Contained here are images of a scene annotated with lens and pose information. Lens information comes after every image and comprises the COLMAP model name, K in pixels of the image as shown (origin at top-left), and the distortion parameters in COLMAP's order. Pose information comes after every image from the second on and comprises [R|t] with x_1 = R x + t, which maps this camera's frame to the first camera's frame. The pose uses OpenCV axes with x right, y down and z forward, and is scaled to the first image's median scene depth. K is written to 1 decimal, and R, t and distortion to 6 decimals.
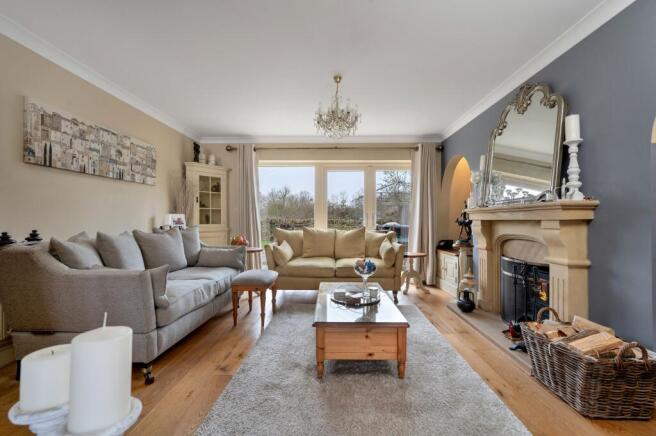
lens RADIAL K [[284.0, 0, 328.0], [0, 284.0, 218.0], [0, 0, 1]] dist [-0.000388, -0.000065]
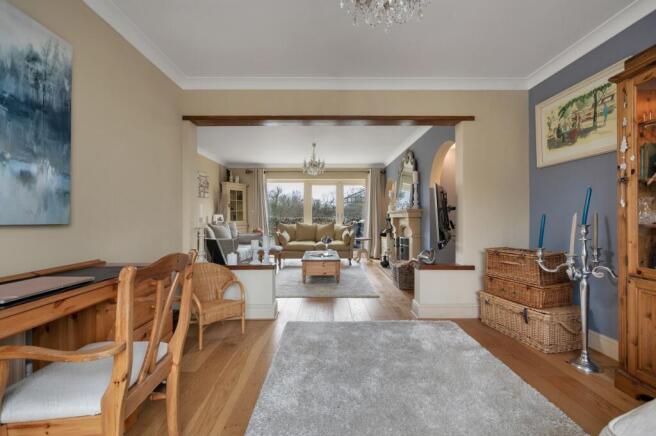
lens RADIAL K [[283.7, 0, 328.0], [0, 283.7, 218.0], [0, 0, 1]] dist [0.000072, -0.000001]
pose [[0.999529, -0.004080, 0.030427, 0.046052], [0.003846, 0.999962, 0.007765, -0.004250], [-0.030458, -0.007644, 0.999507, -0.644407]]
